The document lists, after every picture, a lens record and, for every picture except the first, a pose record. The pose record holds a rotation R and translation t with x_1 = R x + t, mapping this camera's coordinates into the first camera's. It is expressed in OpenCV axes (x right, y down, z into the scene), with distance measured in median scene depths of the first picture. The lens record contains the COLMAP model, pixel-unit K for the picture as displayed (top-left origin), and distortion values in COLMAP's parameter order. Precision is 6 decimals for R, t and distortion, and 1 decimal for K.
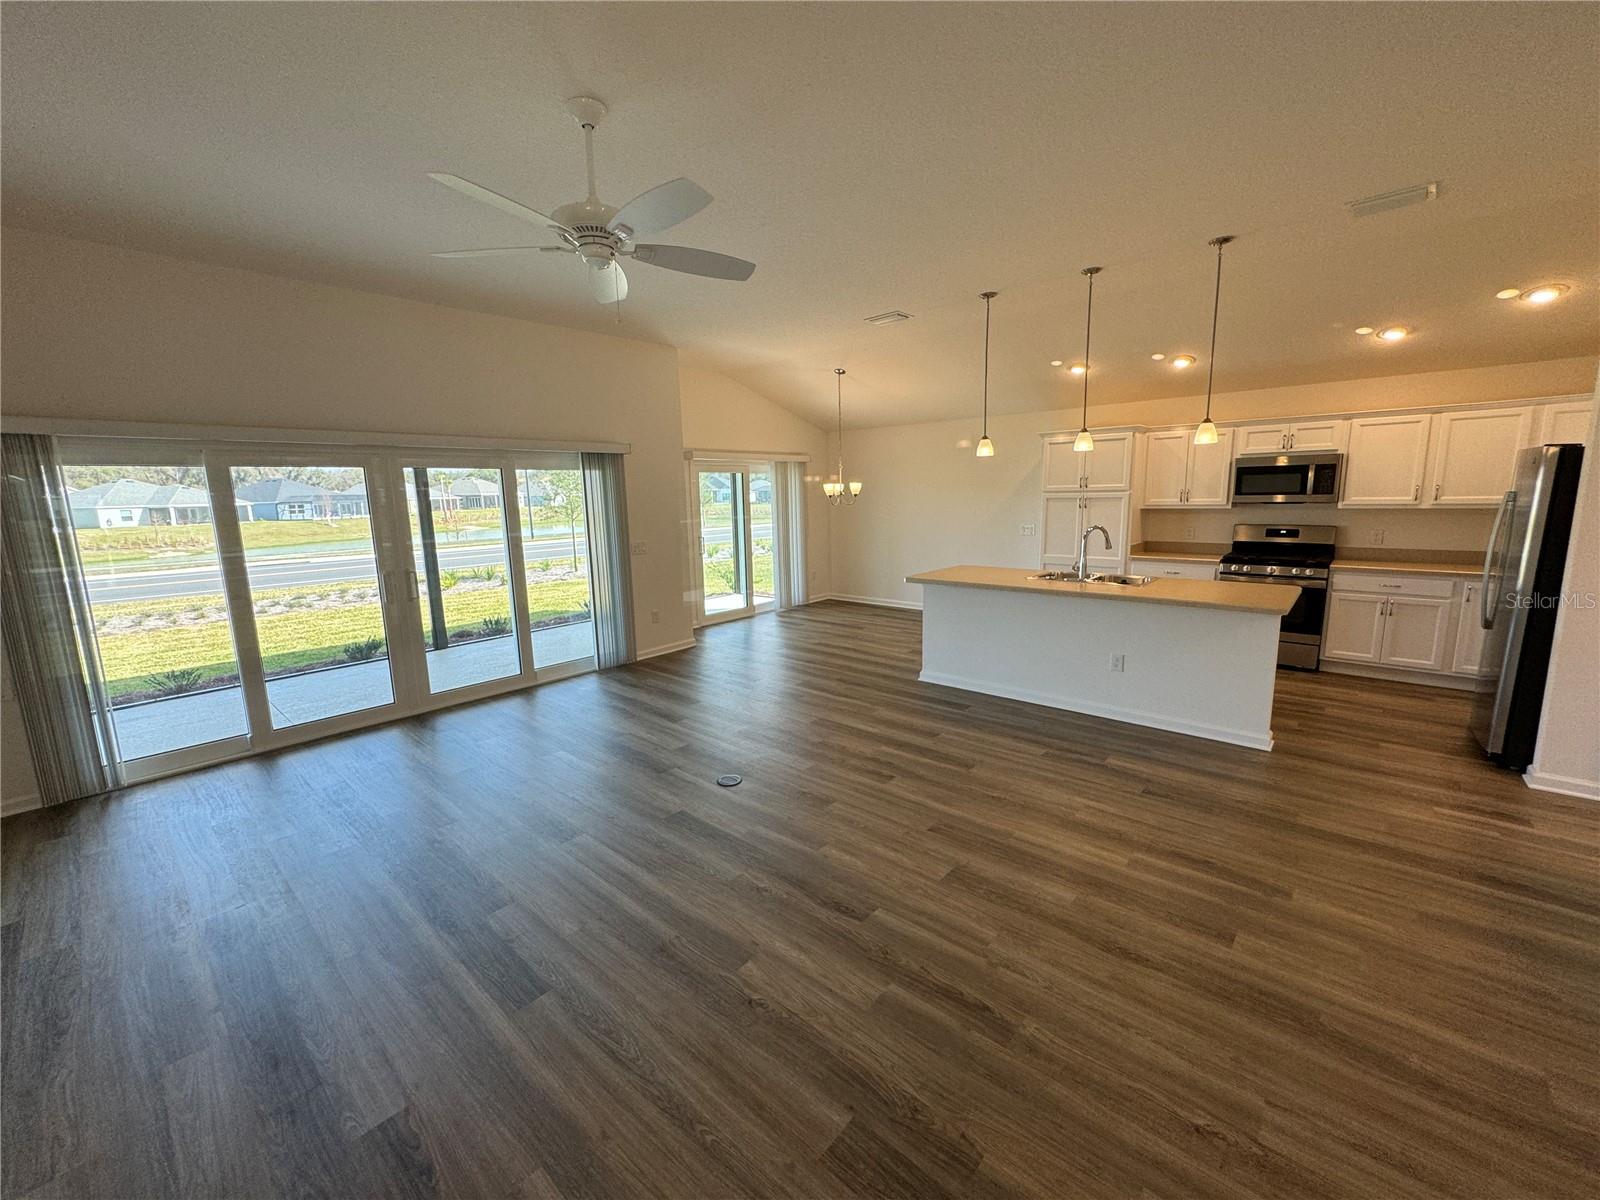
lens RADIAL K [[643.0, 0, 803.4], [0, 643.0, 596.7], [0, 0, 1]] dist [0.000942, -0.000519]
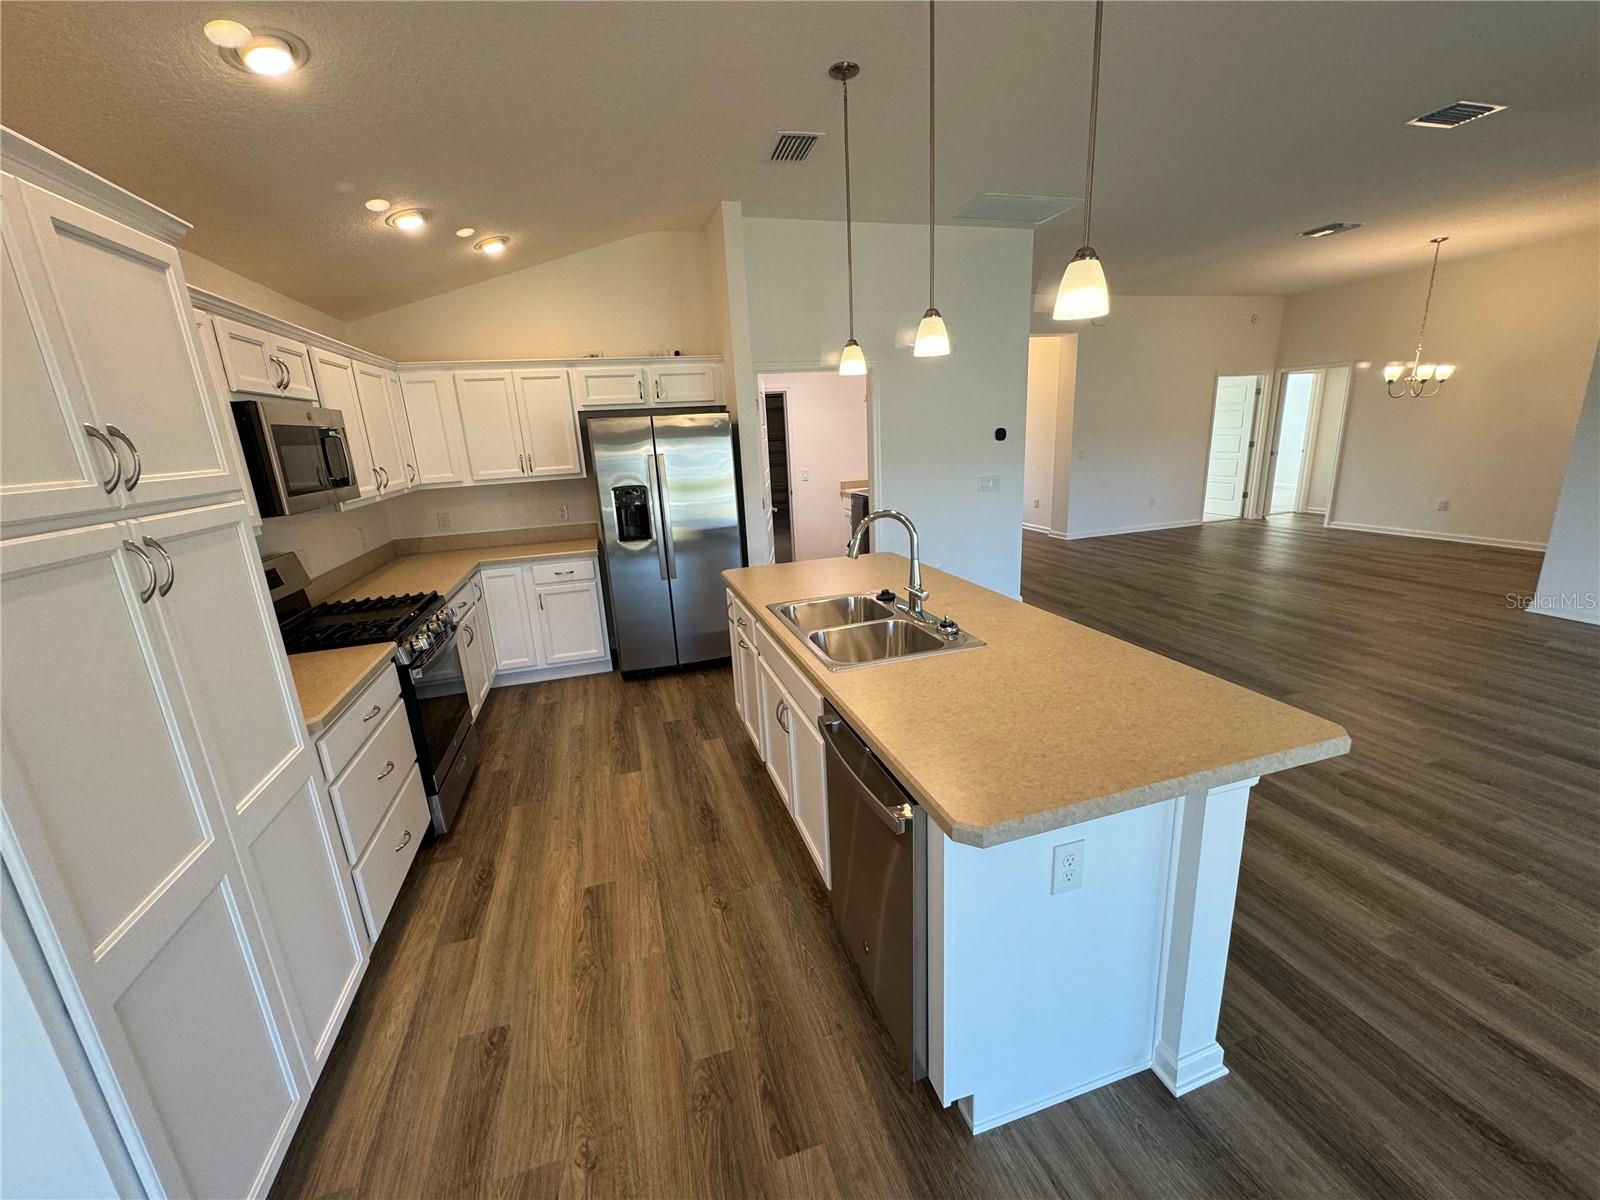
lens RADIAL K [[643.0, 0, 803.4], [0, 643.0, 596.7], [0, 0, 1]] dist [0.000942, -0.000519]
pose [[-0.853133, -0.068229, 0.517213, 0.207938], [0.152569, 0.915437, 0.372421, -0.211836], [-0.498886, 0.396635, -0.770580, 1.240942]]
